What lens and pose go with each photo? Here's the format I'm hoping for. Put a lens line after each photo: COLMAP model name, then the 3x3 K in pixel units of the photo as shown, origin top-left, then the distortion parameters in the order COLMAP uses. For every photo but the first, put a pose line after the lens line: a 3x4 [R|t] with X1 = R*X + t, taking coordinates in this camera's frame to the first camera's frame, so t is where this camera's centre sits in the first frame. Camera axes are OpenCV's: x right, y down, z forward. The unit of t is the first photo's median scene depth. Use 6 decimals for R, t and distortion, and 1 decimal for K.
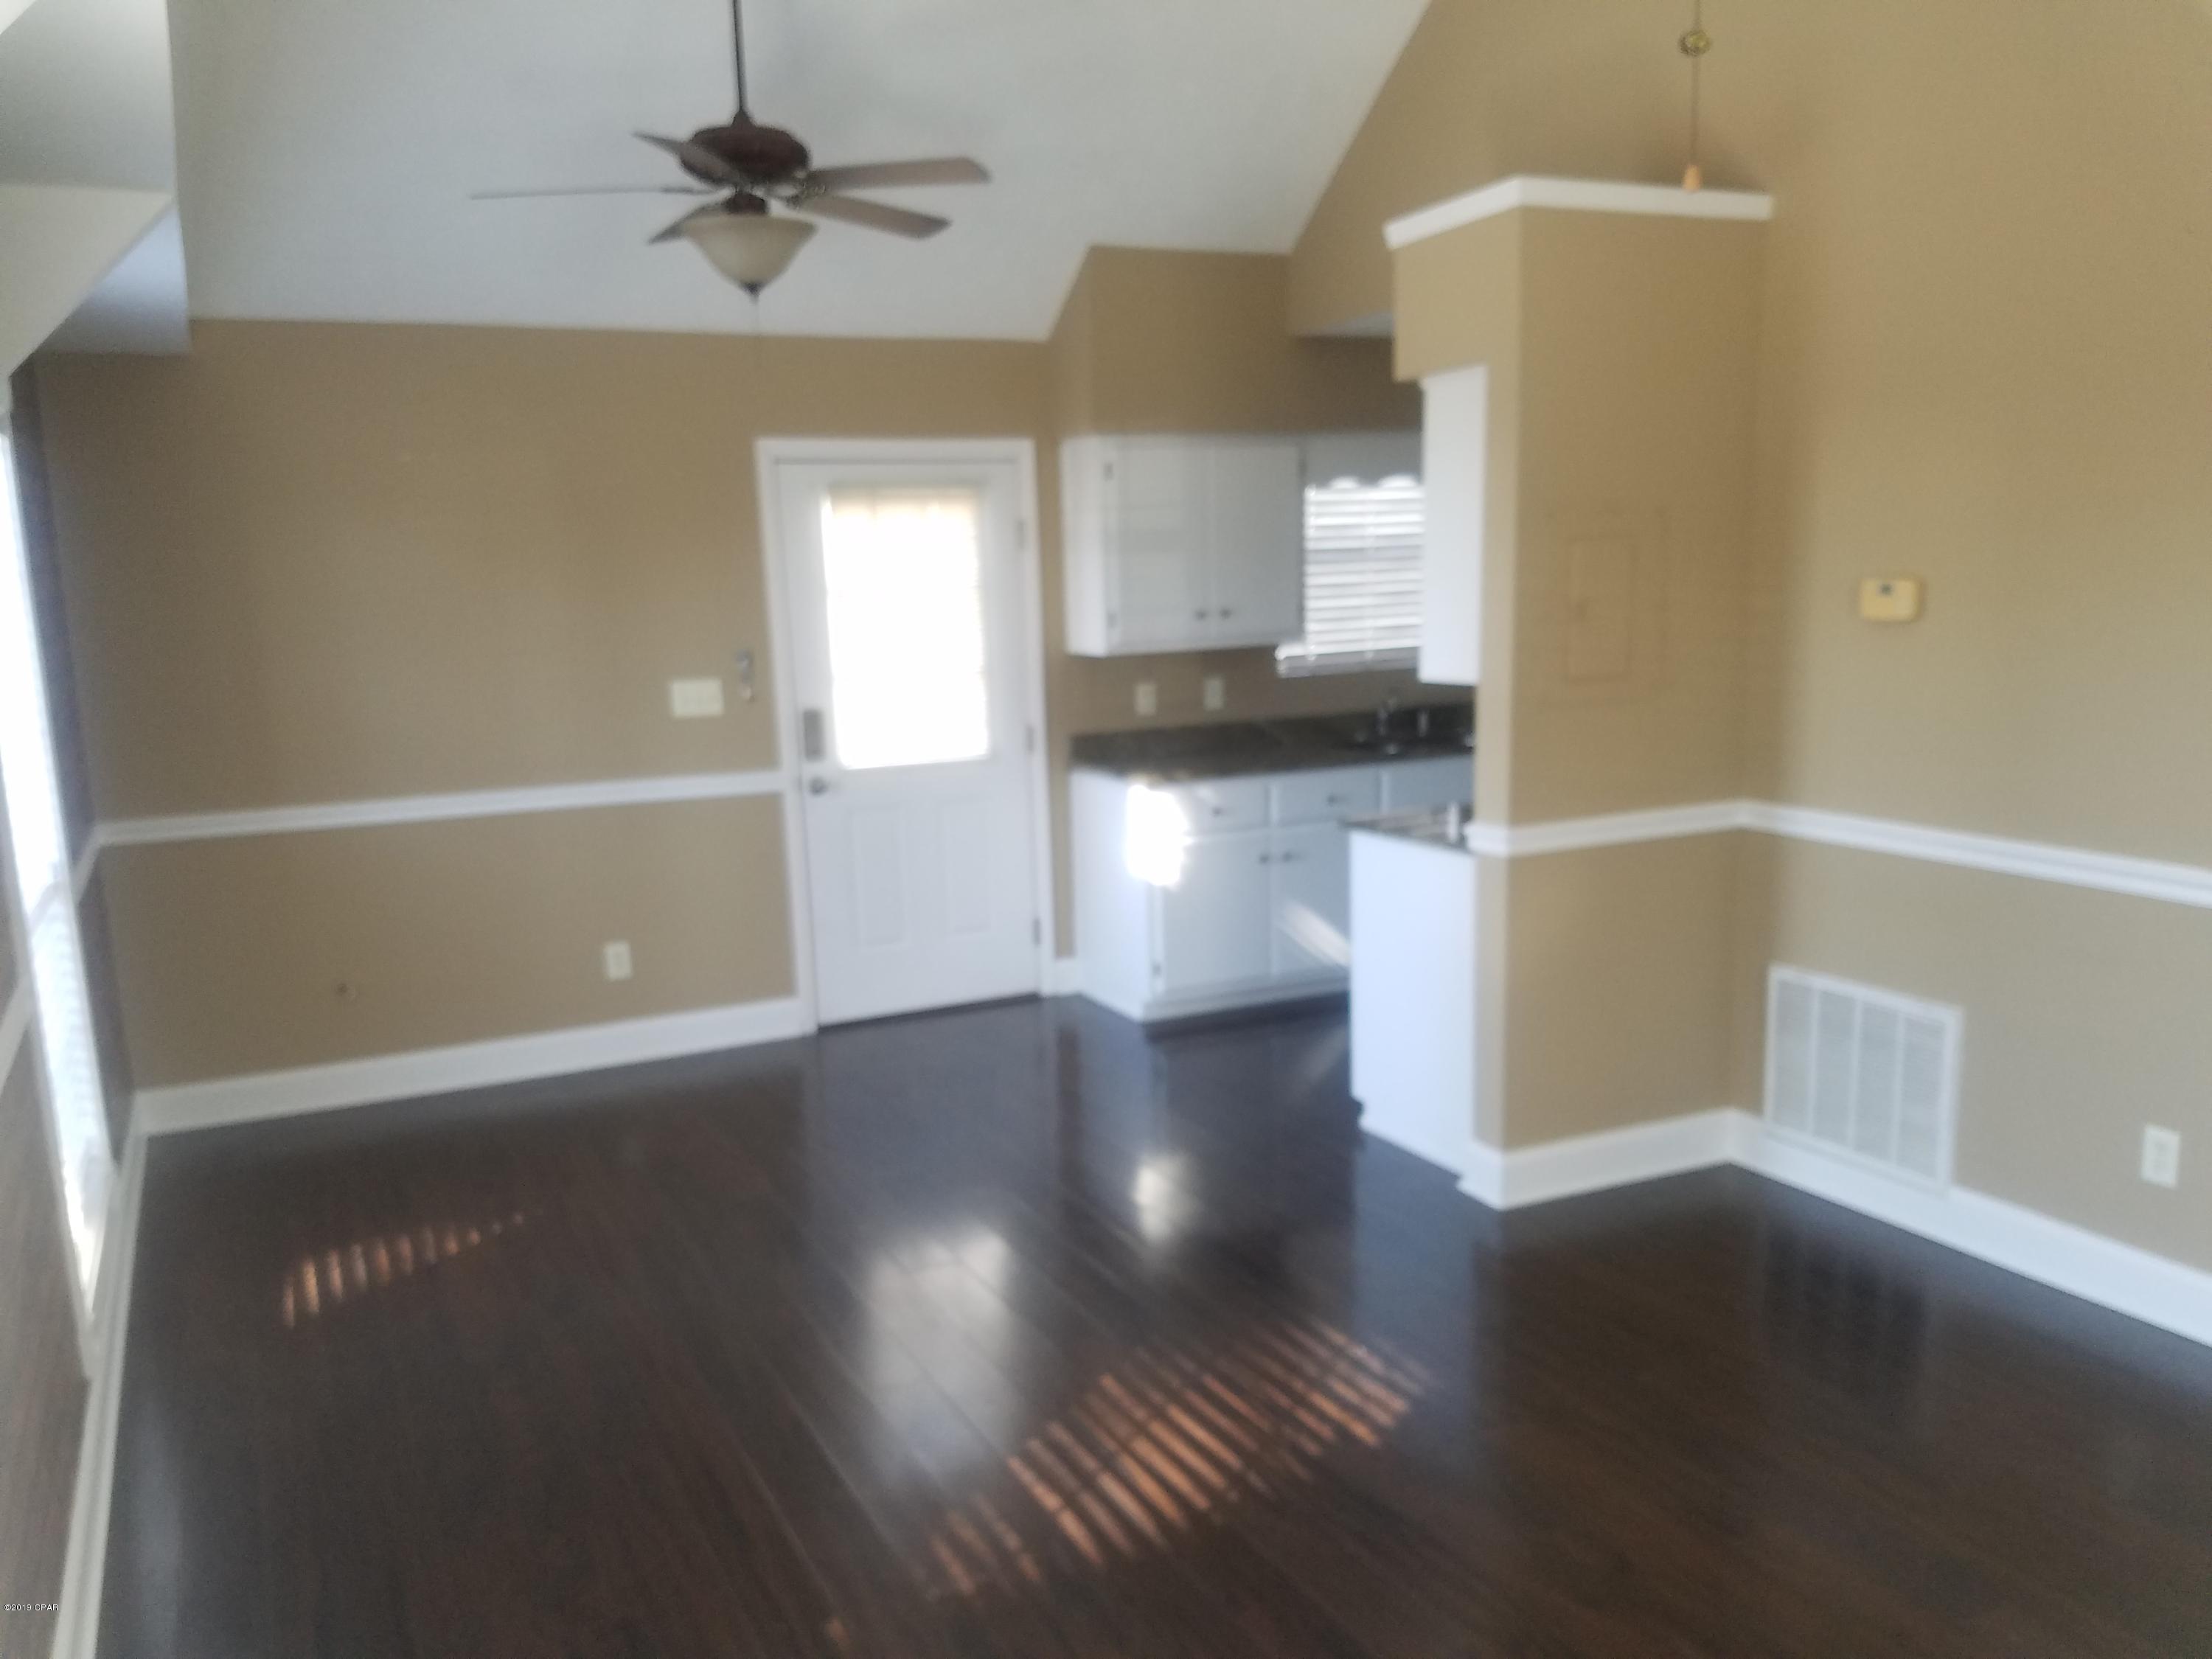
lens RADIAL K [[1720.5, 0, 1102.8], [0, 1720.5, 843.3], [0, 0, 1]] dist [0.057346, -0.024391]
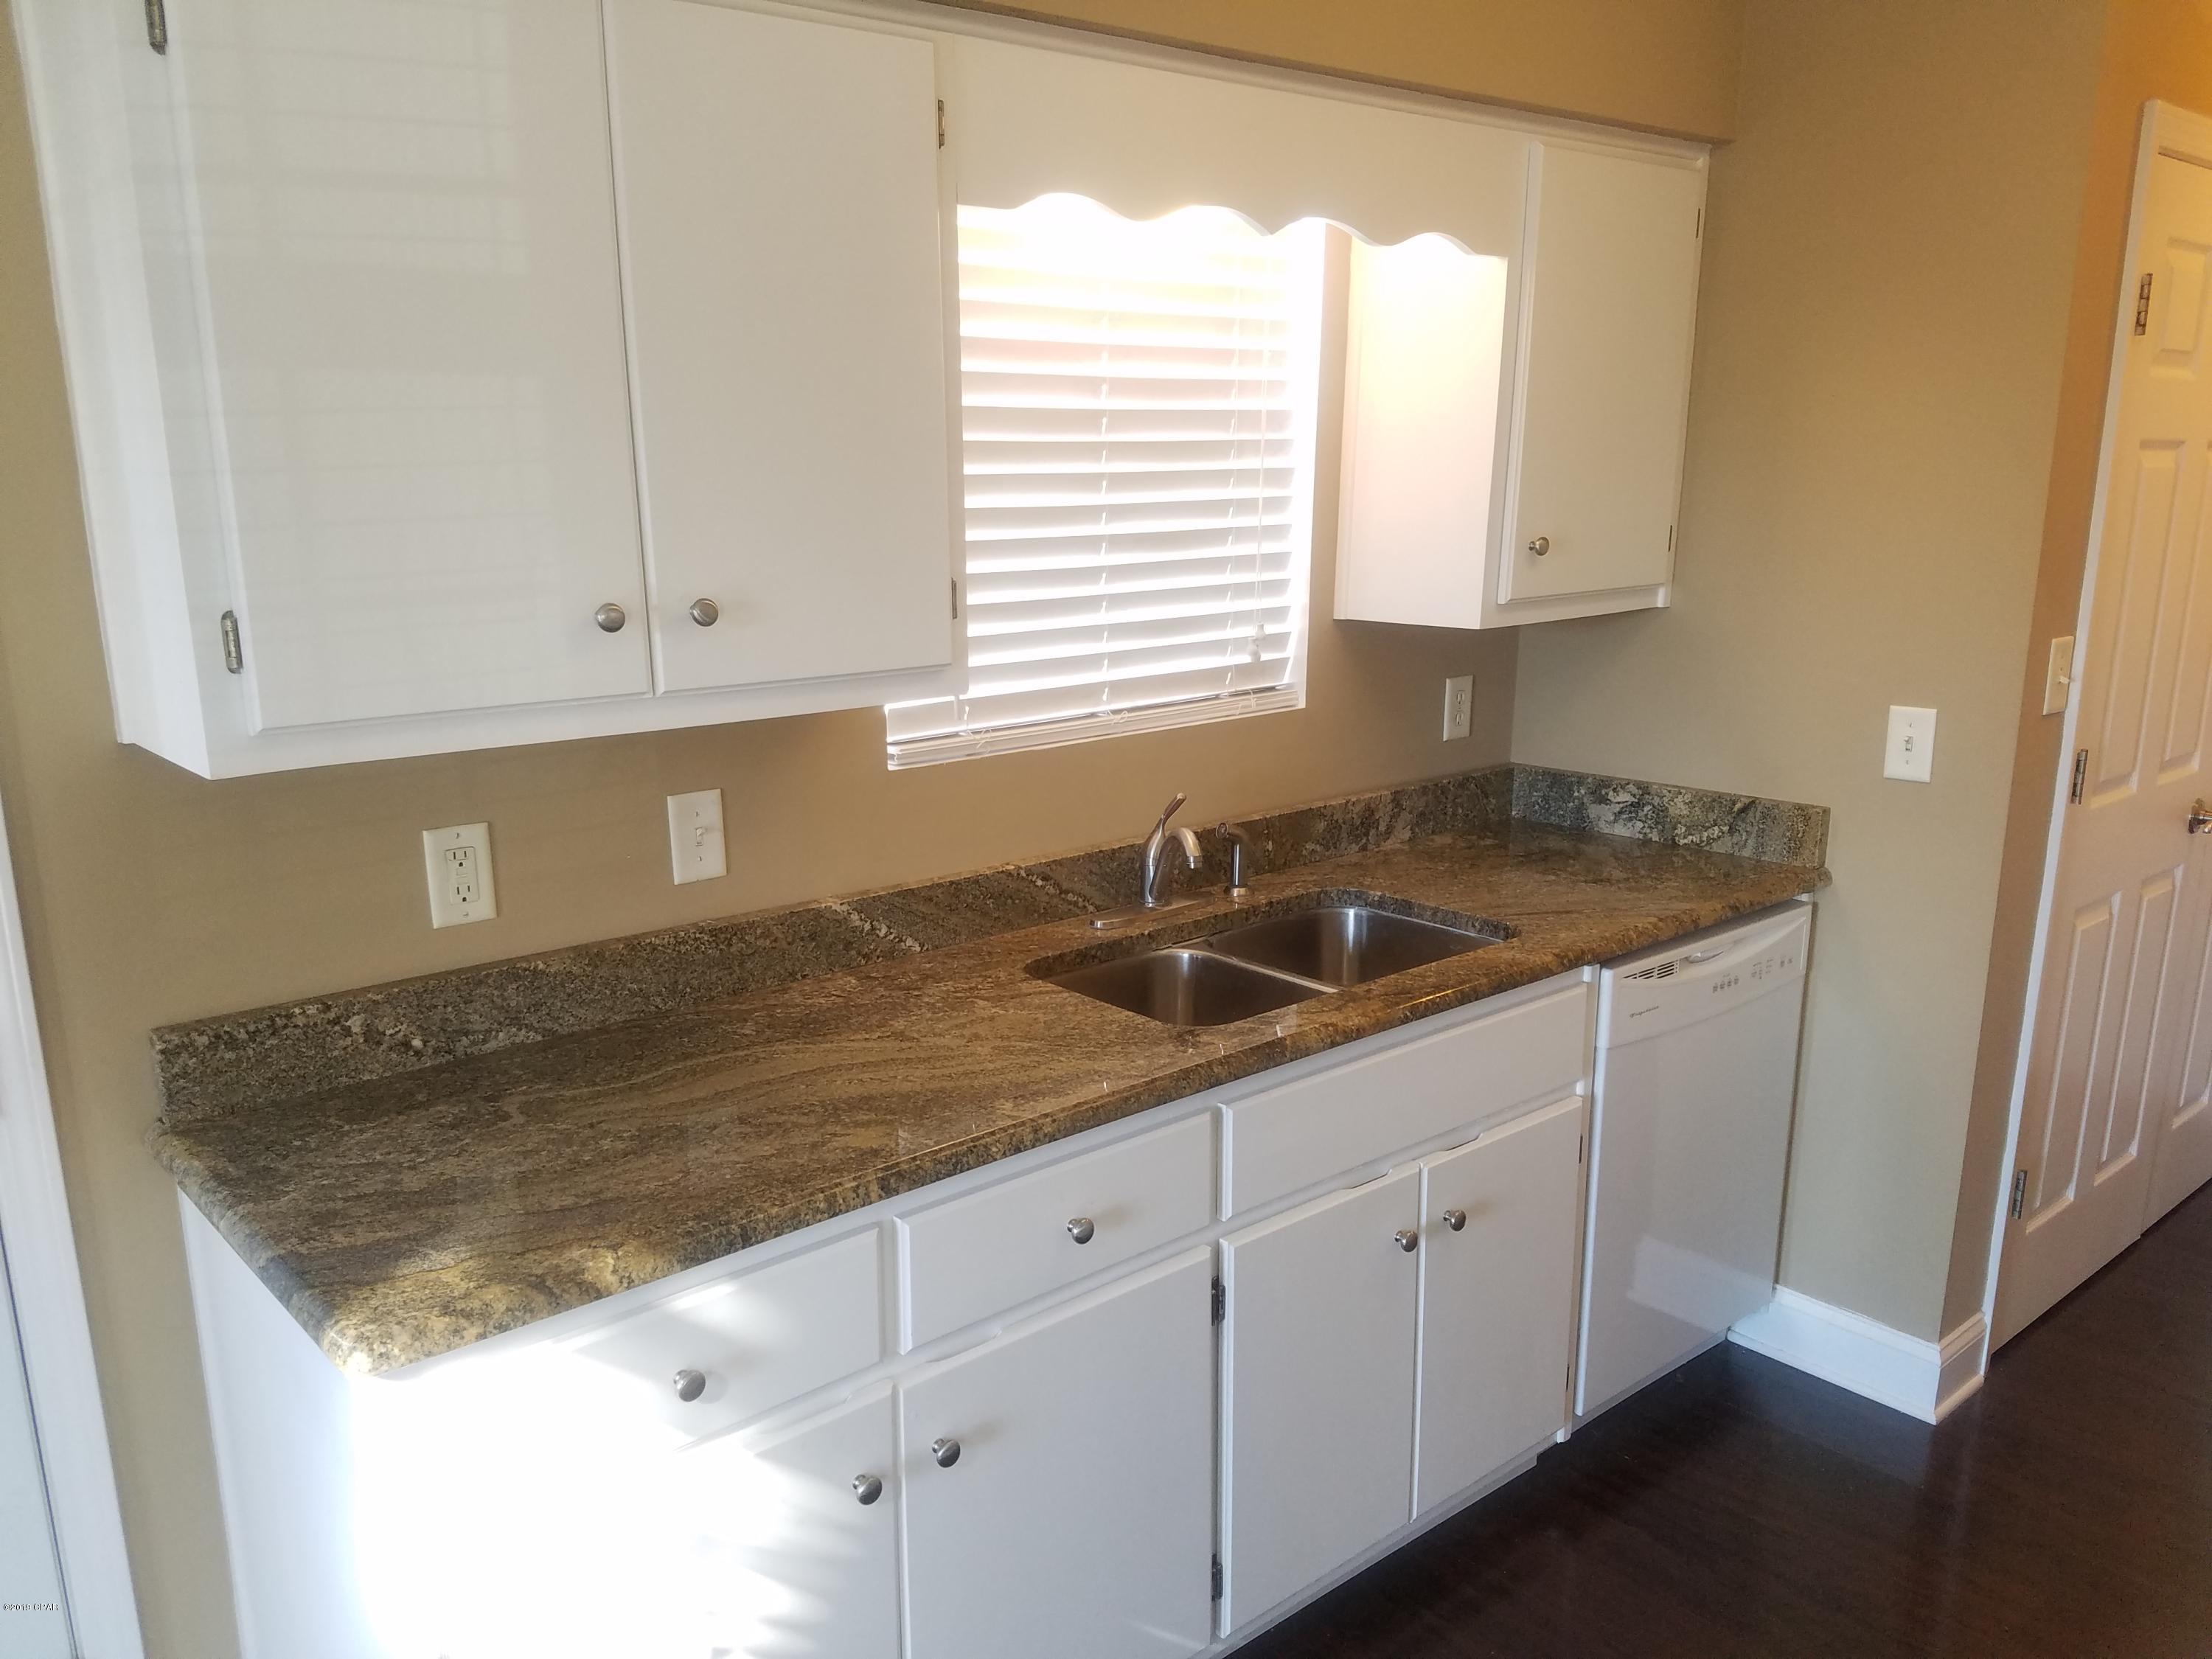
lens RADIAL K [[1720.5, 0, 1093.1], [0, 1720.5, 840.5], [0, 0, 1]] dist [0.057346, -0.024391]
pose [[0.965597, -0.037608, 0.257310, 0.056242], [0.022016, 0.997757, 0.063211, -0.109643], [-0.259111, -0.055371, 0.964259, 0.685734]]
